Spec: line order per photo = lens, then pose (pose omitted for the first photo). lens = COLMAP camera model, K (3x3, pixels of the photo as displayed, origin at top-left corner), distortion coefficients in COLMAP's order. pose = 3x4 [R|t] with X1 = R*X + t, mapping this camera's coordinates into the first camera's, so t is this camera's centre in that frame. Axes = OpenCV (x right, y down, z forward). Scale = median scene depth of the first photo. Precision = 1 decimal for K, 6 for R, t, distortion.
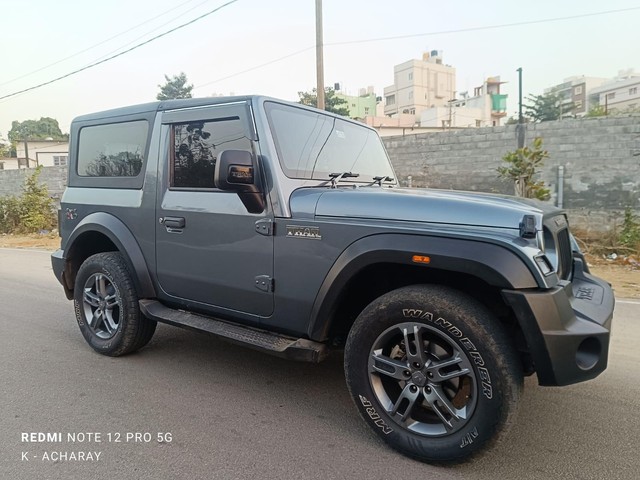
lens RADIAL K [[480.4, 0, 320.0], [0, 480.4, 240.0], [0, 0, 1]] dist [0.047331, -0.052090]
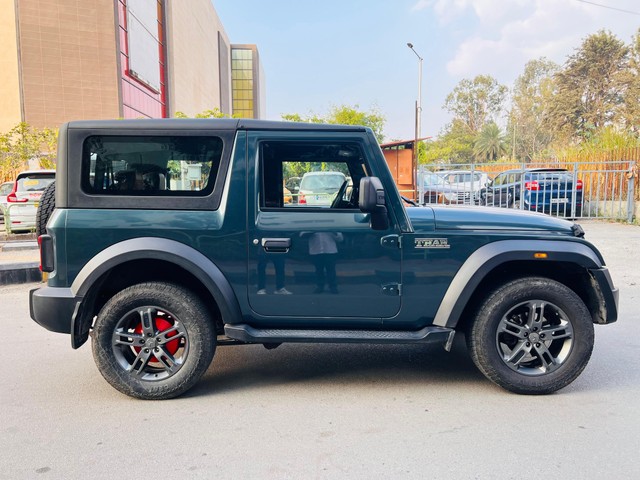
lens RADIAL K [[480.4, 0, 320.0], [0, 480.4, 240.0], [0, 0, 1]] dist [0.047331, -0.052090]
pose [[0.770442, -0.054252, 0.635198, -0.910704], [0.066984, 0.997746, 0.003971, -0.043758], [-0.633982, 0.039489, 0.772339, 0.192283]]
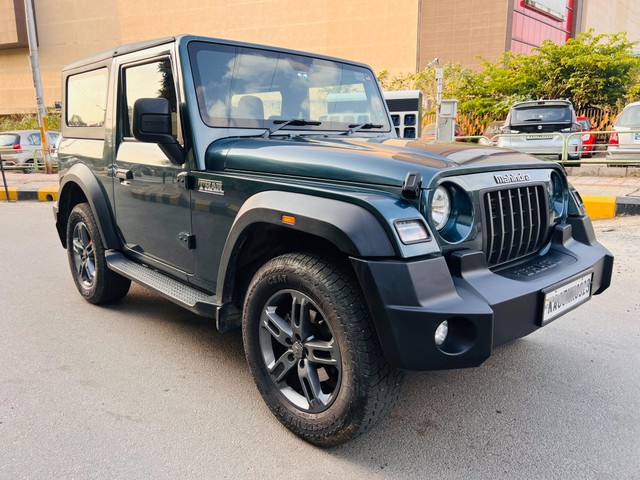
lens RADIAL K [[480.4, 0, 320.0], [0, 480.4, 240.0], [0, 0, 1]] dist [0.047331, -0.052090]
pose [[0.993322, 0.028635, -0.111766, 0.263586], [-0.017573, 0.994958, 0.098738, -0.008961], [0.114030, -0.096115, 0.988817, 0.082422]]
